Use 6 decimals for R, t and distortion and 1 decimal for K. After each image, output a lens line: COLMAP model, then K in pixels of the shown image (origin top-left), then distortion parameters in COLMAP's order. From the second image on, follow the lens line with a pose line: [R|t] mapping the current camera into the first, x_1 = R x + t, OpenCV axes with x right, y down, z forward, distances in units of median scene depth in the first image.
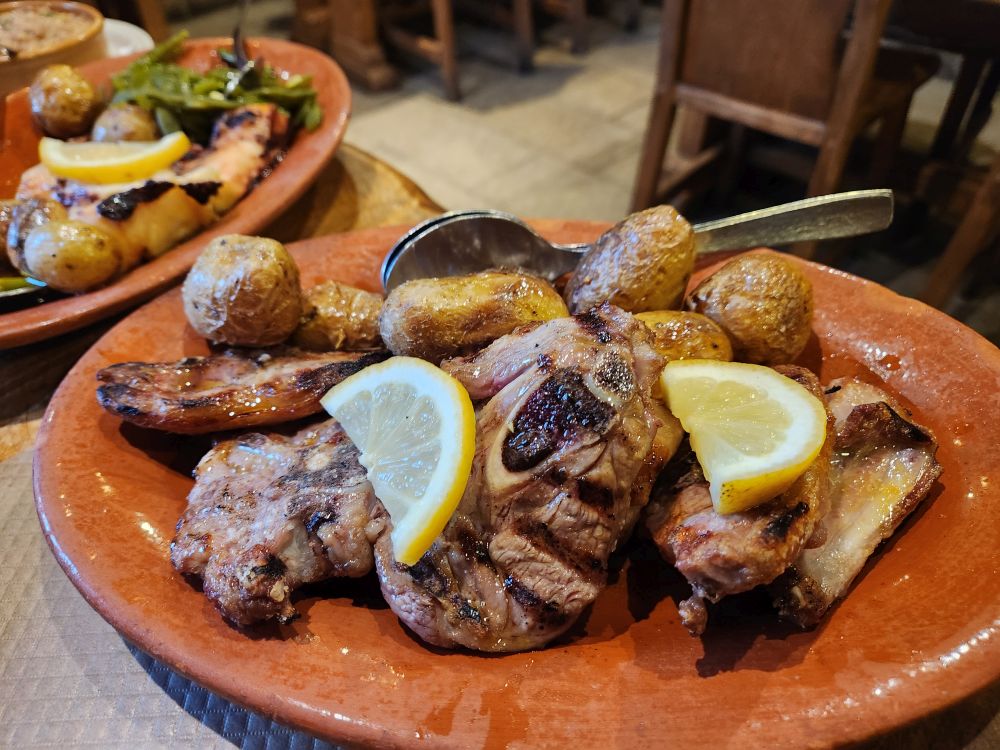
lens RADIAL K [[690.3, 0, 484.7], [0, 690.3, 365.3], [0, 0, 1]] dist [0.034593, -0.047427]
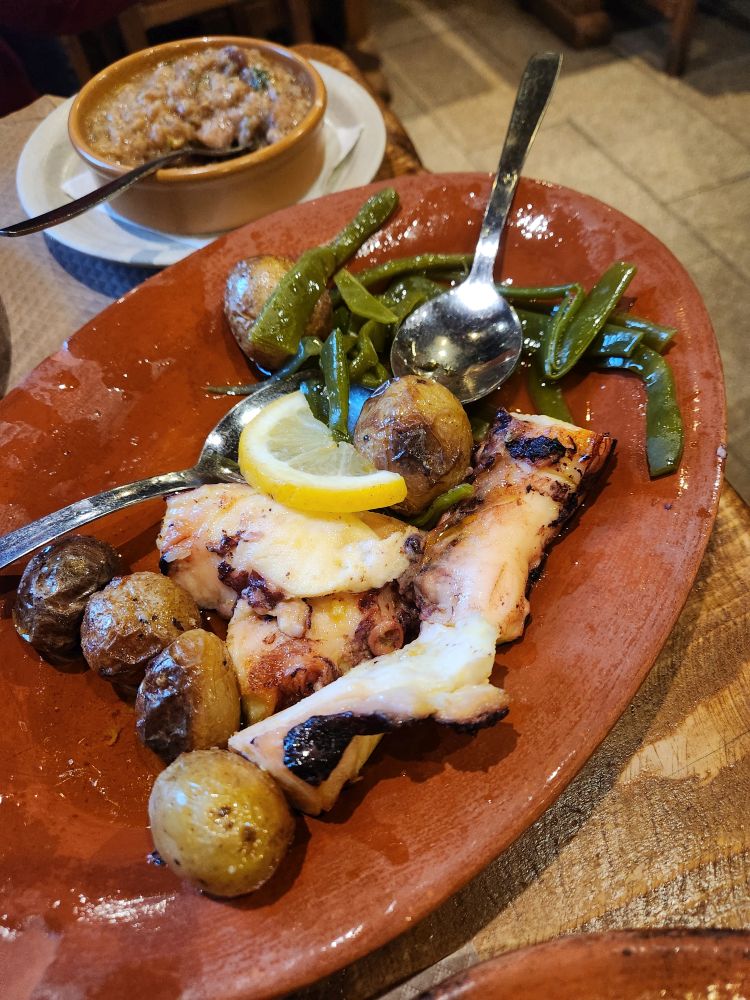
lens RADIAL K [[690.3, 0, 375.0], [0, 690.3, 500.0], [0, 0, 1]] dist [0.034593, -0.047427]
pose [[0.932931, 0.283457, -0.222020, -0.658875], [-0.220616, 0.937337, 0.269683, -0.853061], [0.284551, -0.202614, 0.937005, 0.859592]]
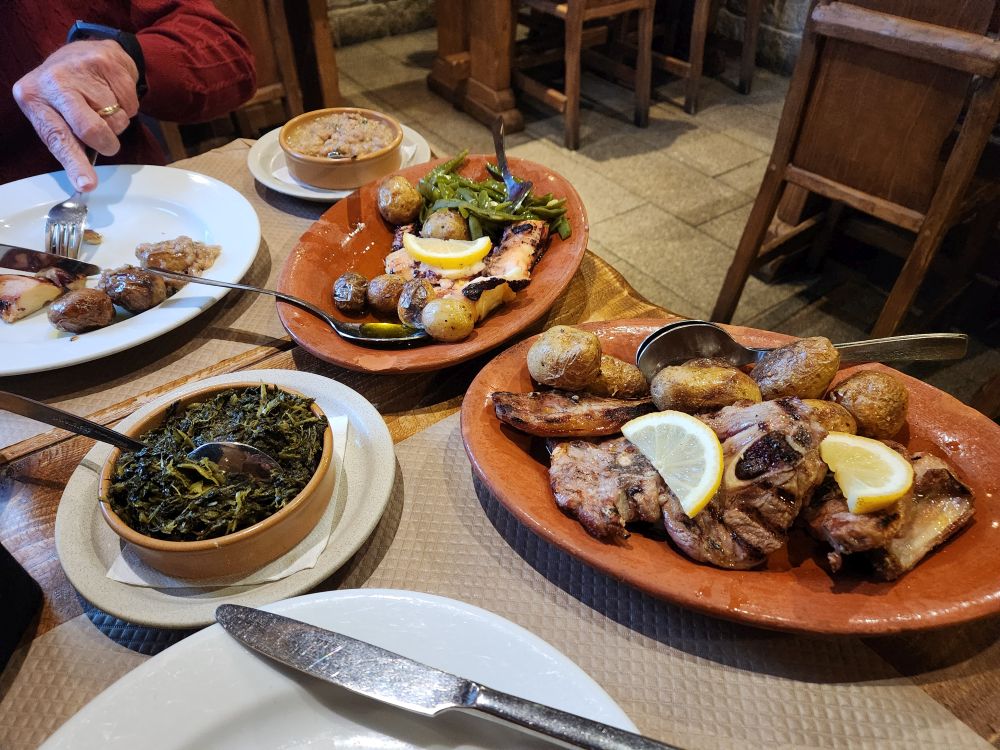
lens RADIAL K [[667.0, 0, 500.0], [0, 667.0, 375.0], [0, 0, 1]] dist [0.060692, -0.042557]
pose [[0.990395, 0.117637, -0.072666, -0.501191], [-0.118307, 0.992965, -0.004977, -0.046948], [0.071569, 0.013526, 0.997344, -0.898055]]
